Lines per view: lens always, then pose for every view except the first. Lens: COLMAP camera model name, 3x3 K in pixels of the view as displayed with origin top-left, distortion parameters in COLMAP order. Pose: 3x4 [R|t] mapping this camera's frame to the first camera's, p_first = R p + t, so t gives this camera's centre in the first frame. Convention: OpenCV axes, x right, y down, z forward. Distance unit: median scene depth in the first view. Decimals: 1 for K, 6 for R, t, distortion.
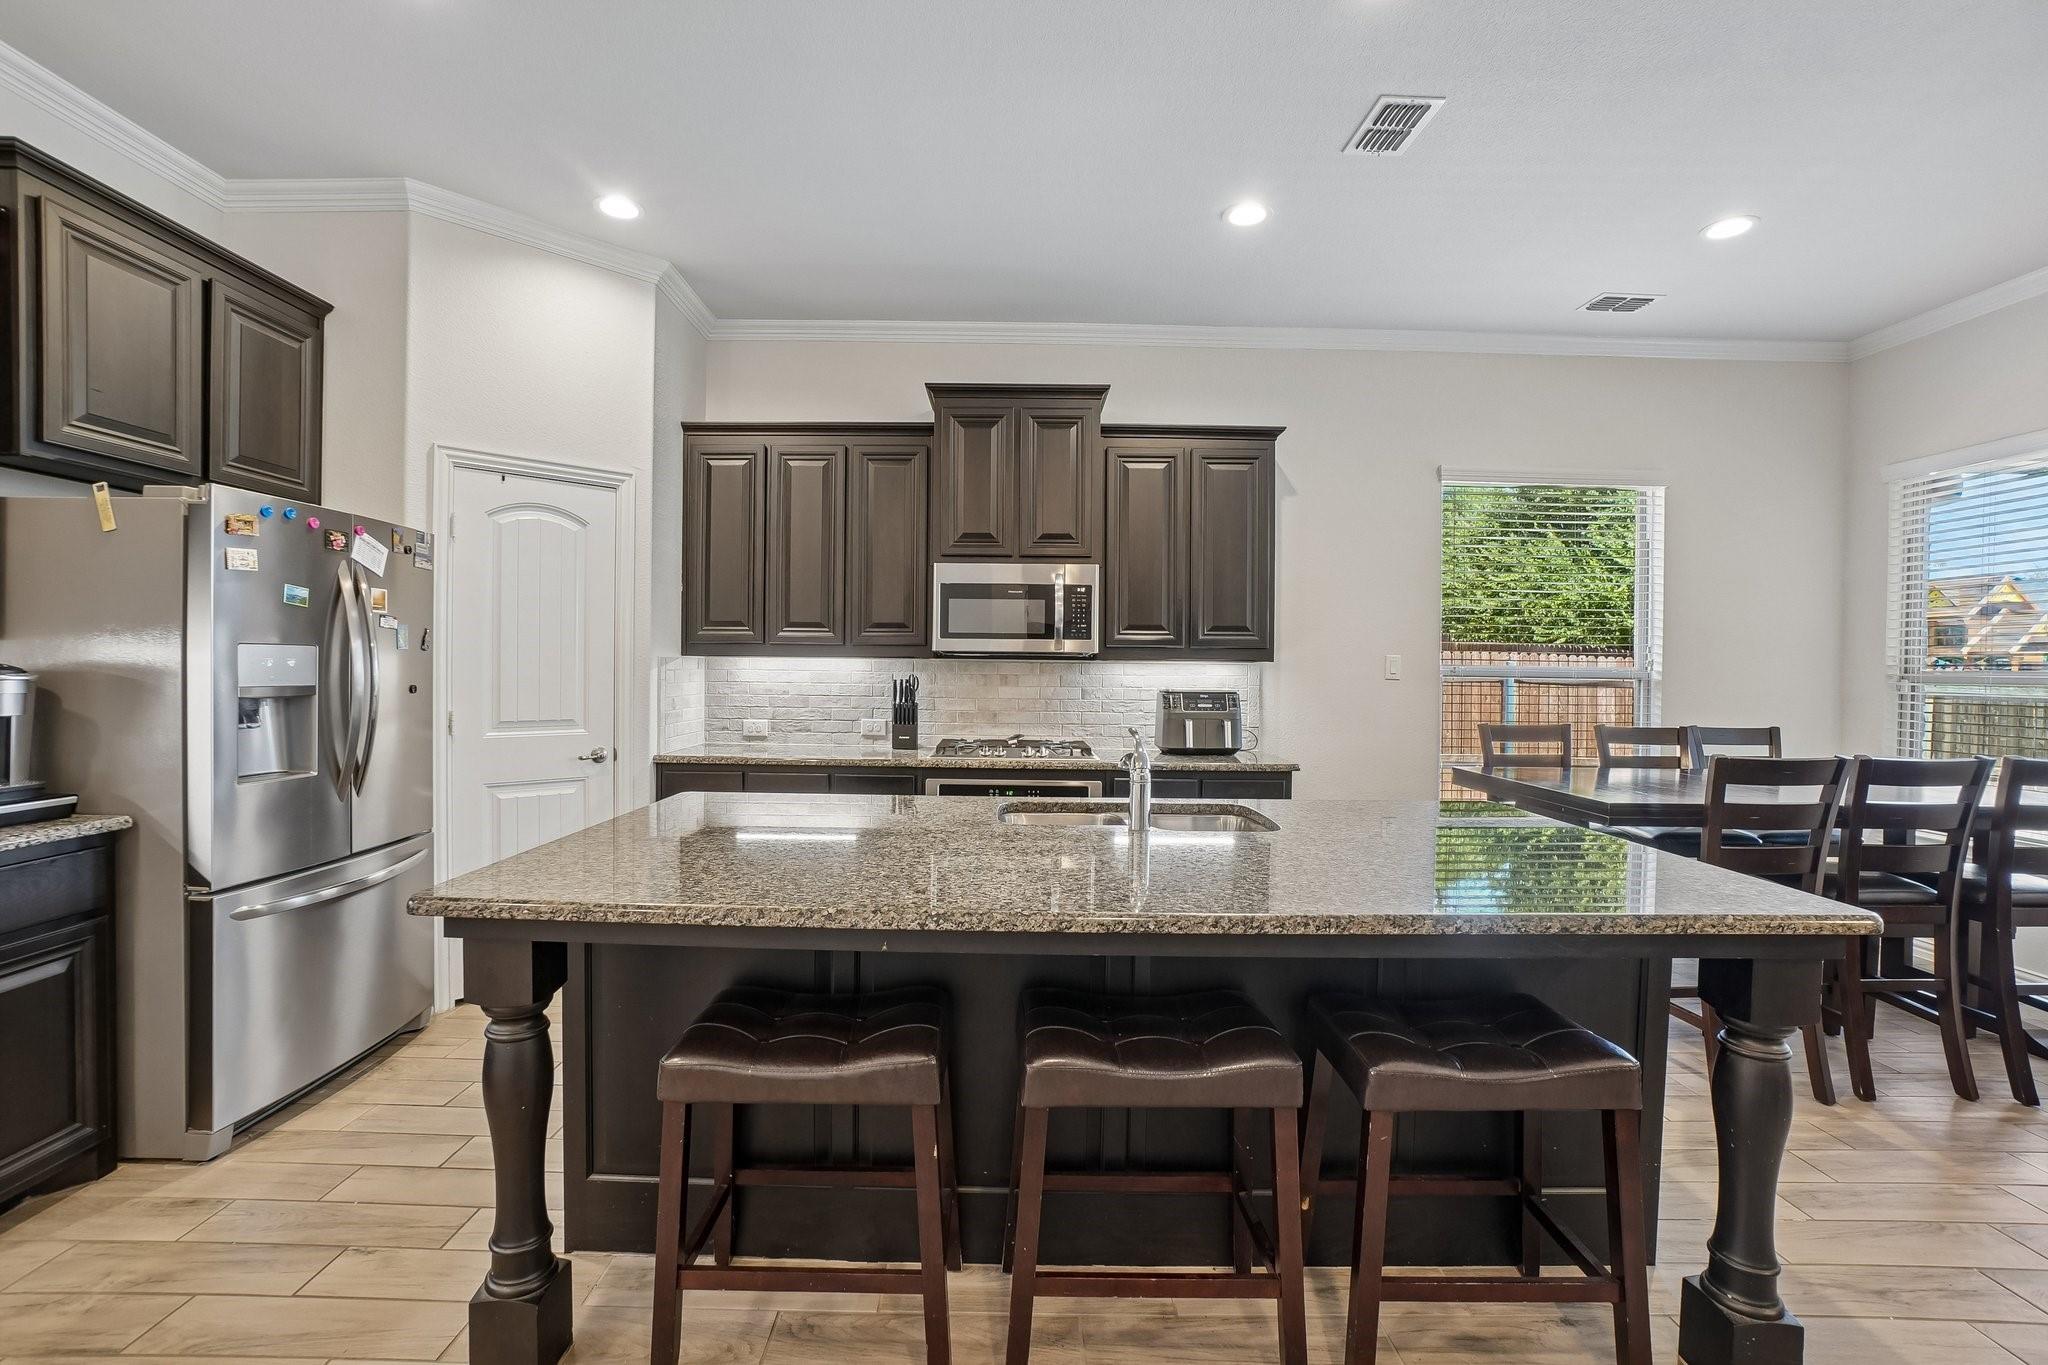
lens RADIAL K [[906.5, 0, 1006.2], [0, 906.5, 673.5], [0, 0, 1]] dist [-0.038192, 0.005888]
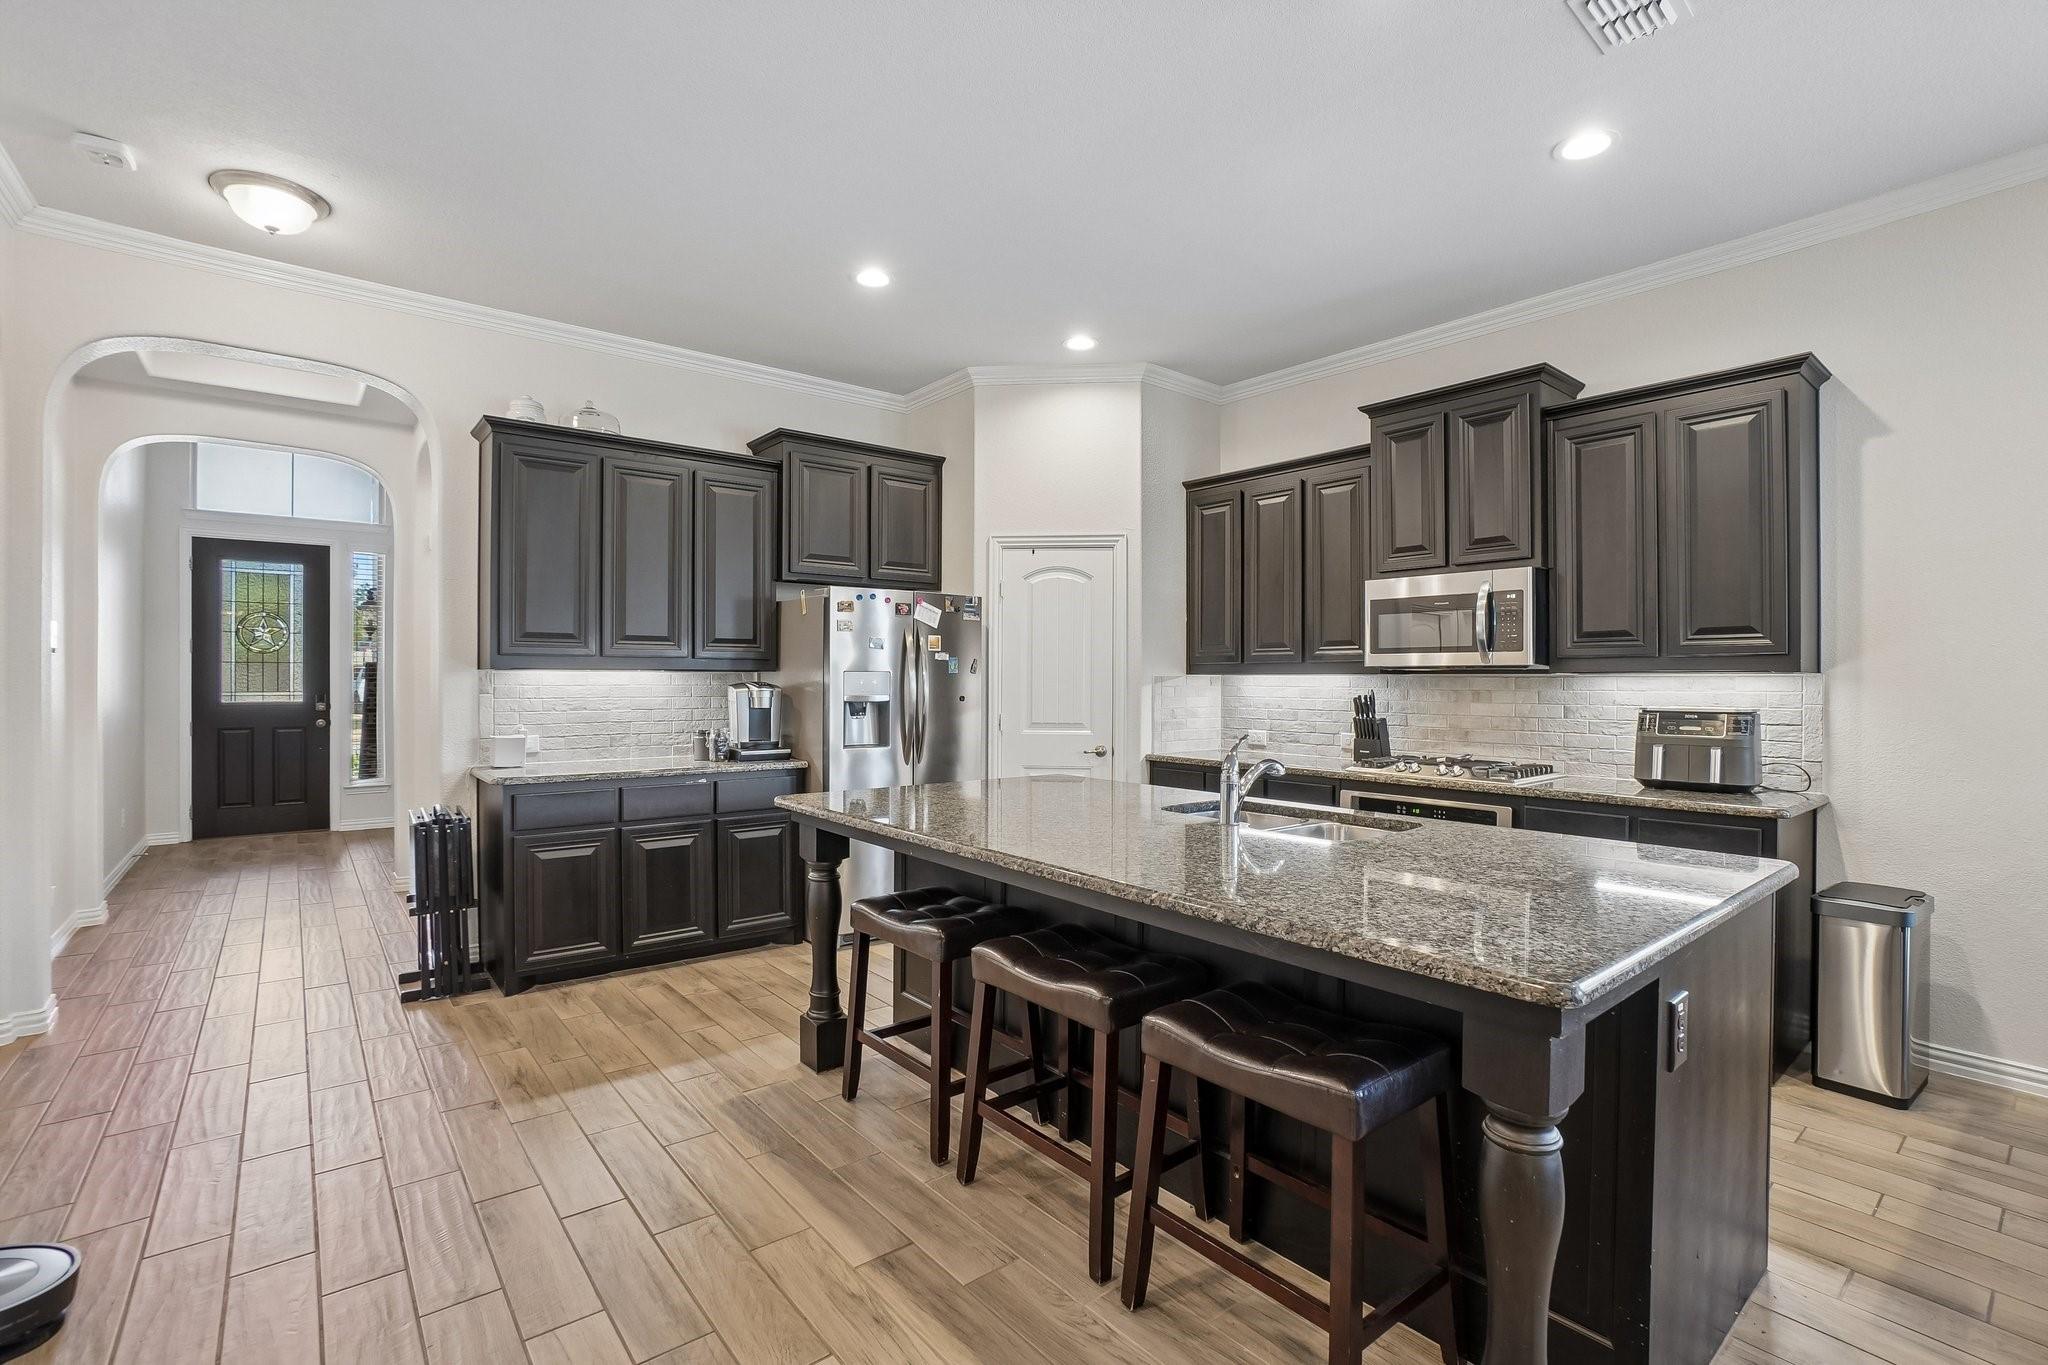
lens RADIAL K [[922.3, 0, 1009.2], [0, 922.3, 681.9], [0, 0, 1]] dist [-0.019189, 0.001310]
pose [[0.628644, -0.006725, -0.777664, 0.478227], [-0.003467, 0.999928, -0.011450, 0.005658], [0.777685, 0.009894, 0.628576, 0.036515]]
